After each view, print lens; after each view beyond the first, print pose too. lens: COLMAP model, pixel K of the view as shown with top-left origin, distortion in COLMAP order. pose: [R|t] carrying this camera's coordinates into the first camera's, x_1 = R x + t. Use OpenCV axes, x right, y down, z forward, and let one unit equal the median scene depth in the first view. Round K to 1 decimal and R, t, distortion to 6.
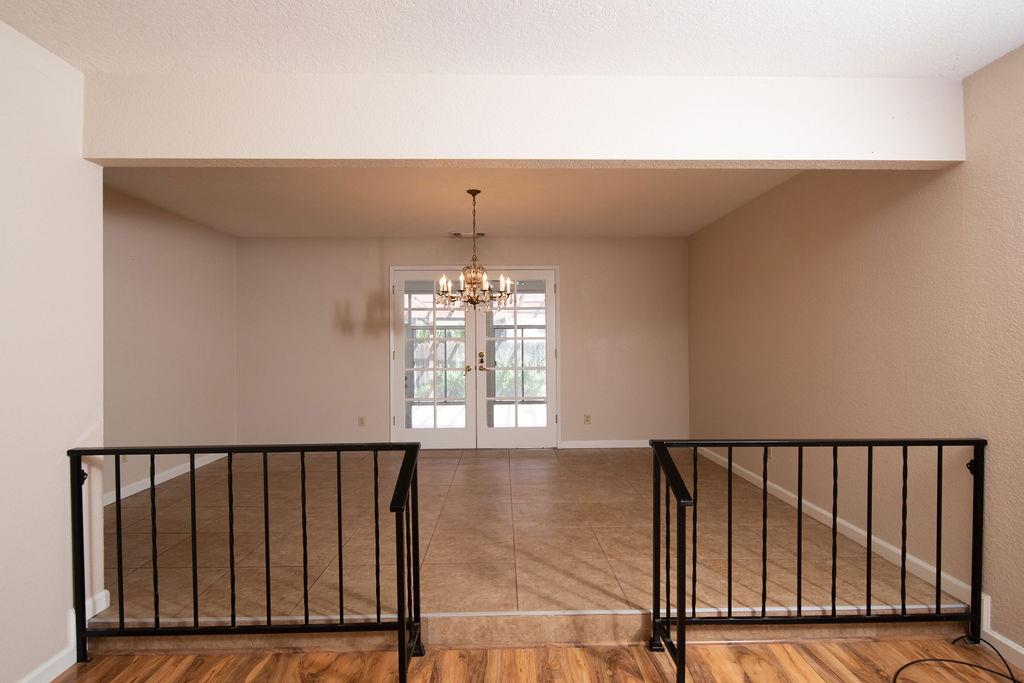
lens RADIAL K [[500.4, 0, 512.0], [0, 500.4, 341.5], [0, 0, 1]] dist [0.000974, -0.005097]
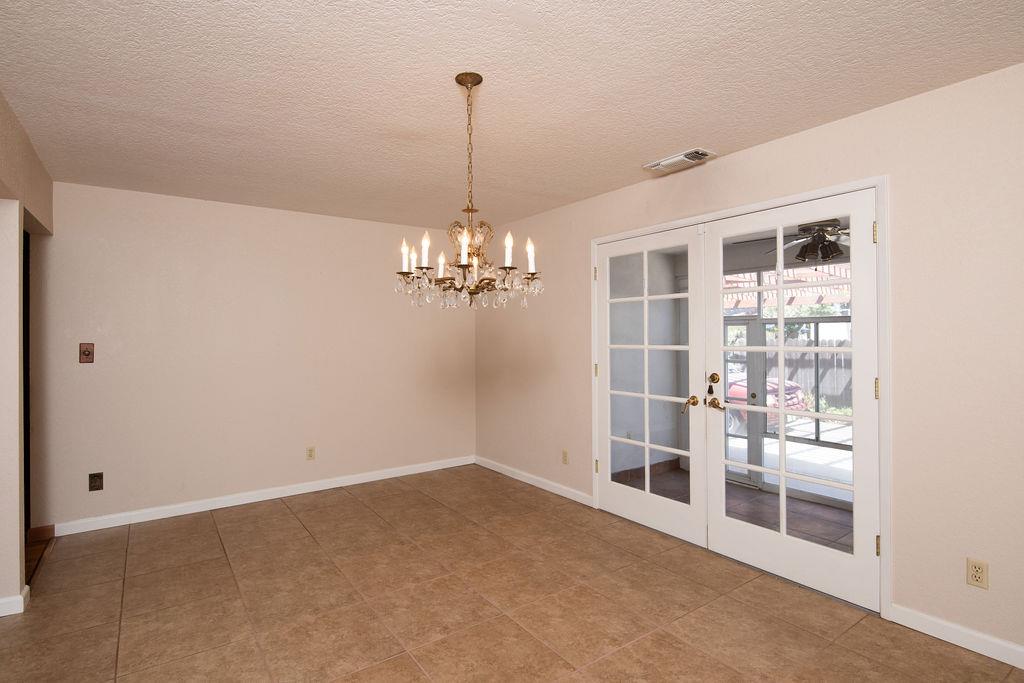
lens RADIAL K [[508.6, 0, 485.4], [0, 508.6, 336.8], [0, 0, 1]] dist [-0.003978, -0.002131]
pose [[0.544455, 0.000542, -0.838790, 0.265602], [0.000880, 0.999999, 0.001217, -0.019485], [0.838790, -0.001401, 0.544453, 0.495406]]
